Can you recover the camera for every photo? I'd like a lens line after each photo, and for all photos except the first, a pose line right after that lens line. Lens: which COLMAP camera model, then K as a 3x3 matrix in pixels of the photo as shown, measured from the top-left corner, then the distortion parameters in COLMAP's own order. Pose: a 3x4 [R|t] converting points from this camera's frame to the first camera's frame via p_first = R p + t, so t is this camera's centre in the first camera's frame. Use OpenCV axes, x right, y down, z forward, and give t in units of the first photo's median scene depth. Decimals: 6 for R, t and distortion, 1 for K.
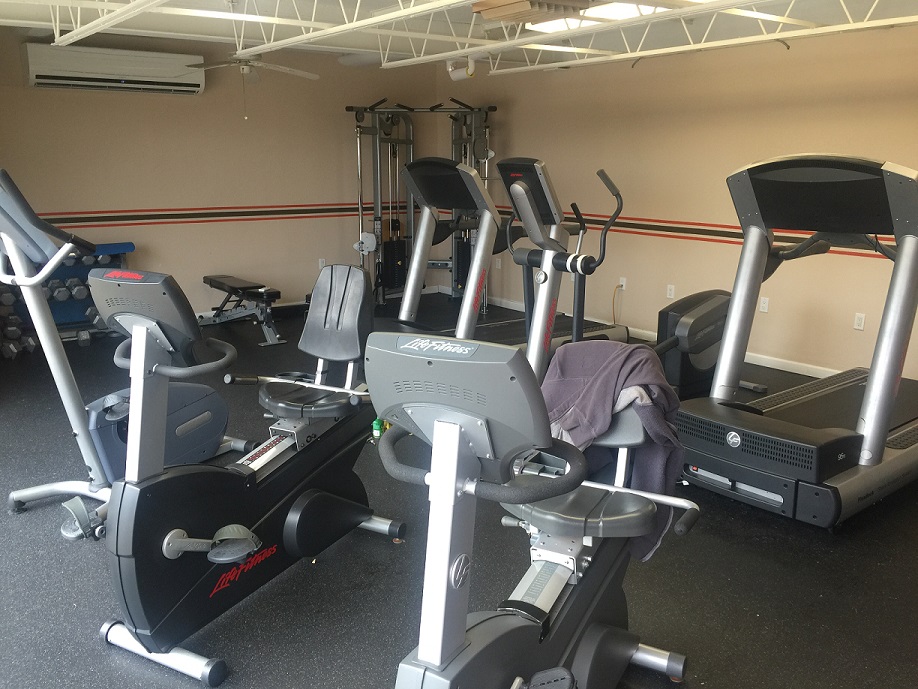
lens RADIAL K [[774.0, 0, 459.0], [0, 774.0, 344.5], [0, 0, 1]] dist [0.004921, 0.000694]
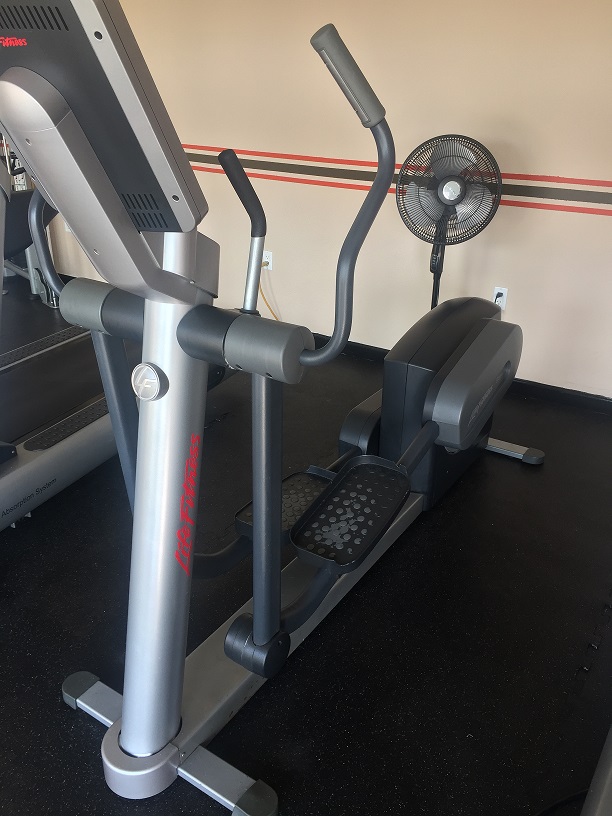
lens RADIAL K [[688.0, 0, 306.0], [0, 688.0, 408.0], [0, 0, 1]] dist [0.004921, 0.000694]
pose [[0.947429, -0.124284, 0.294842, 0.081449], [0.063396, 0.976125, 0.207751, -0.135157], [-0.313623, -0.178138, 0.932688, 0.698559]]
